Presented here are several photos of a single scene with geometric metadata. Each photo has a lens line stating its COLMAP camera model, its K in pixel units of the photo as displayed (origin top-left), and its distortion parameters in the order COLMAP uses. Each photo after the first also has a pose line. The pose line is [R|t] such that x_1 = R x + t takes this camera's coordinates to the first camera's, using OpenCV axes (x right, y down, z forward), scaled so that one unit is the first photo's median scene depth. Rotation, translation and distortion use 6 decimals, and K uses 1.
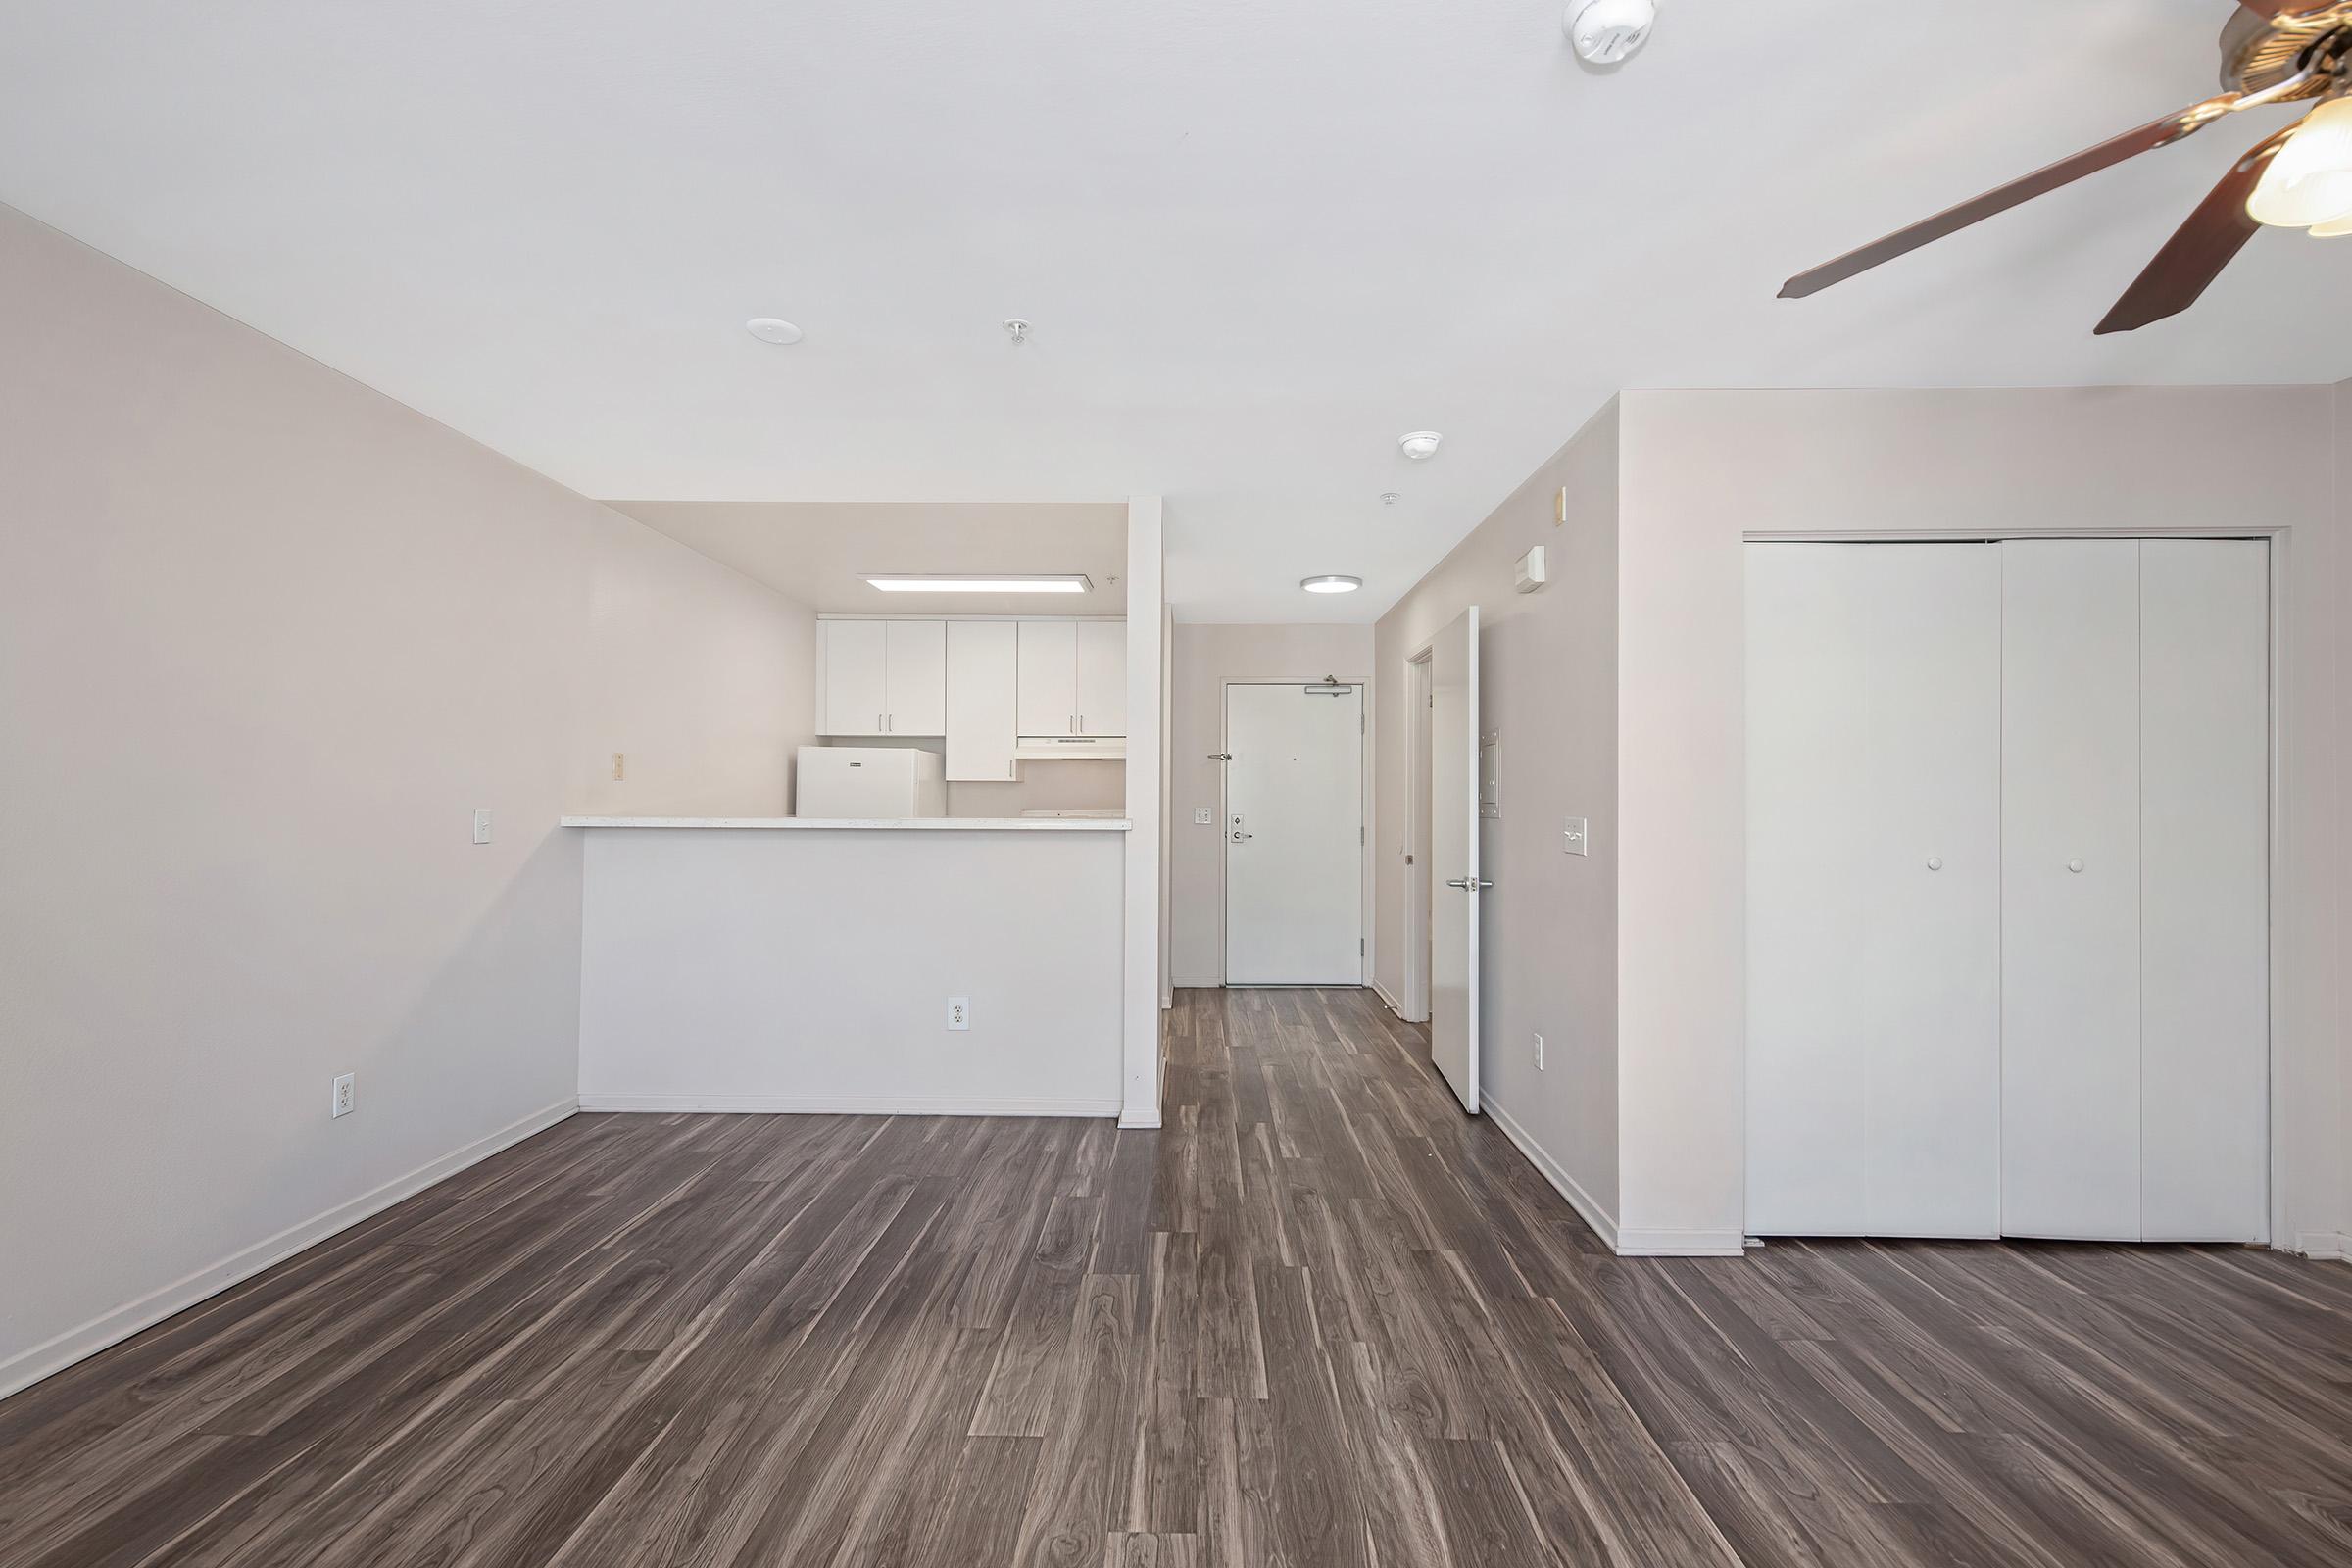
lens RADIAL K [[1008.8, 0, 1181.7], [0, 1008.8, 786.3], [0, 0, 1]] dist [0.006588, -0.000644]
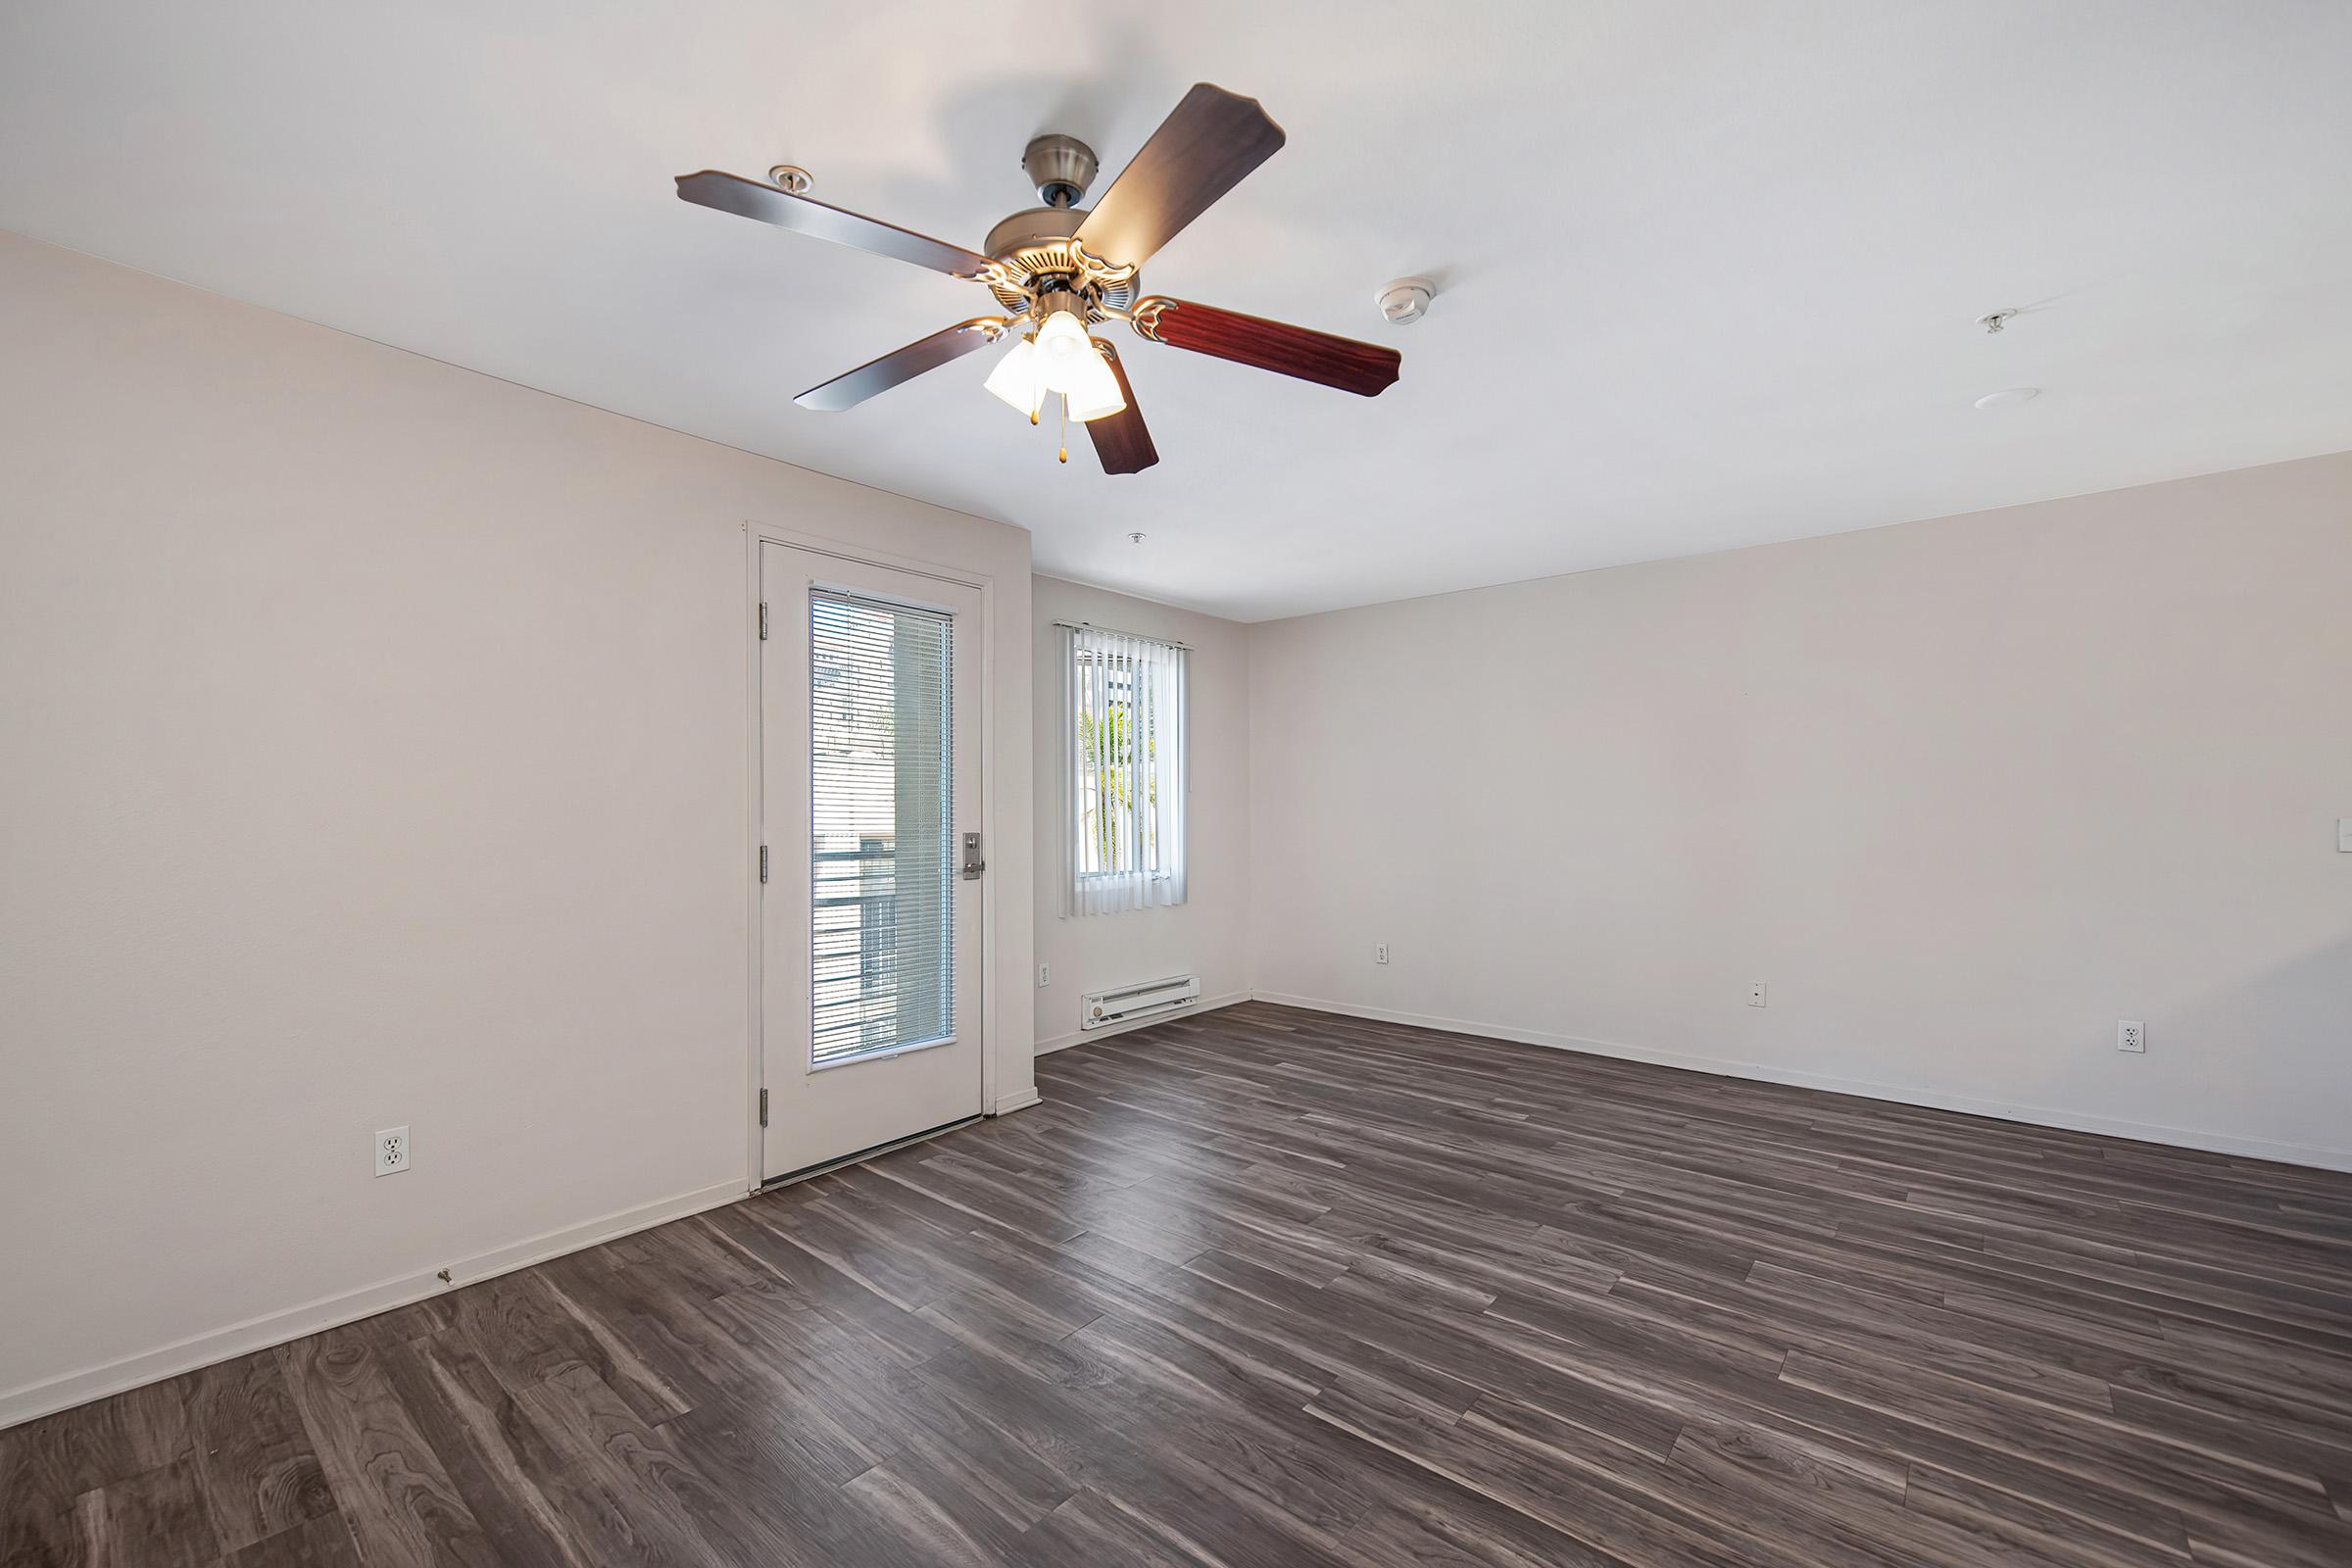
lens RADIAL K [[956.2, 0, 1173.8], [0, 956.2, 802.6], [0, 0, 1]] dist [0.006211, -0.002354]
pose [[-0.634994, -0.011595, -0.772430, 0.961265], [0.012767, 0.999593, -0.025501, 0.022792], [0.772412, -0.026055, -0.634587, 0.893396]]
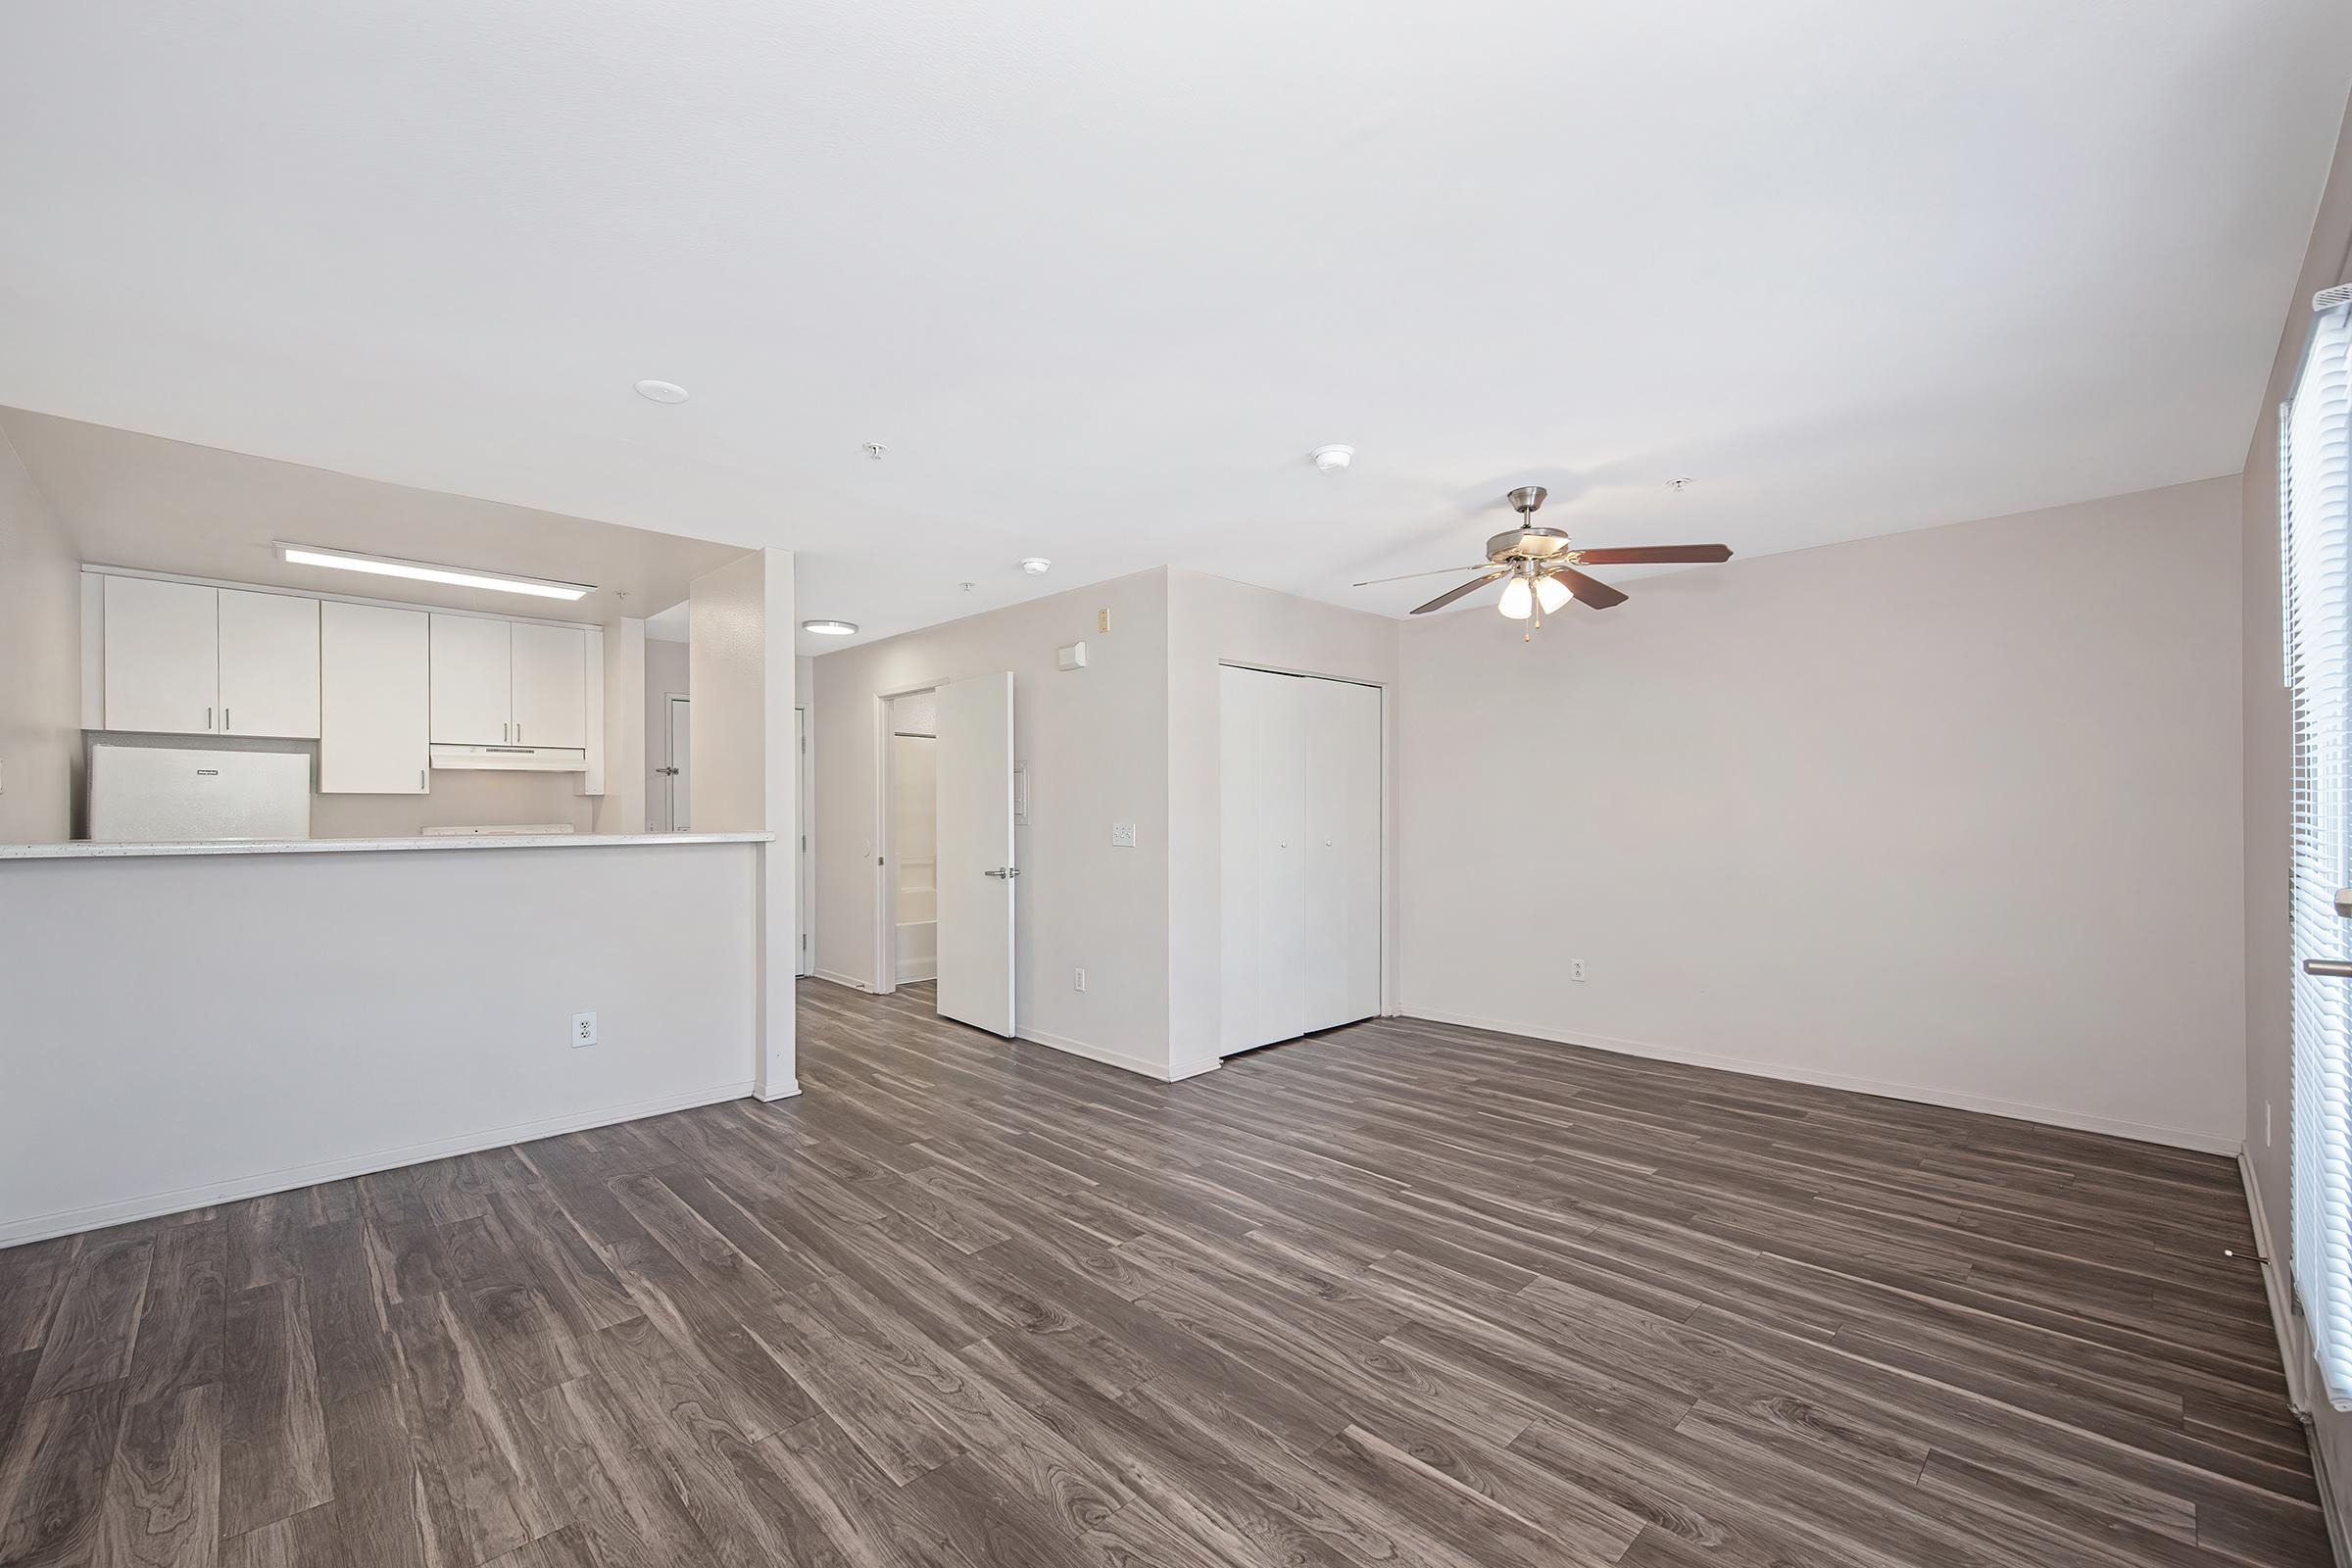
lens RADIAL K [[956.2, 0, 1171.9], [0, 956.2, 803.8], [0, 0, 1]] dist [0.006211, -0.002354]
pose [[0.706837, -0.002105, 0.707374, -0.703468], [-0.003511, 0.999973, 0.006485, -0.009650], [-0.707368, -0.007067, 0.706810, -0.122206]]
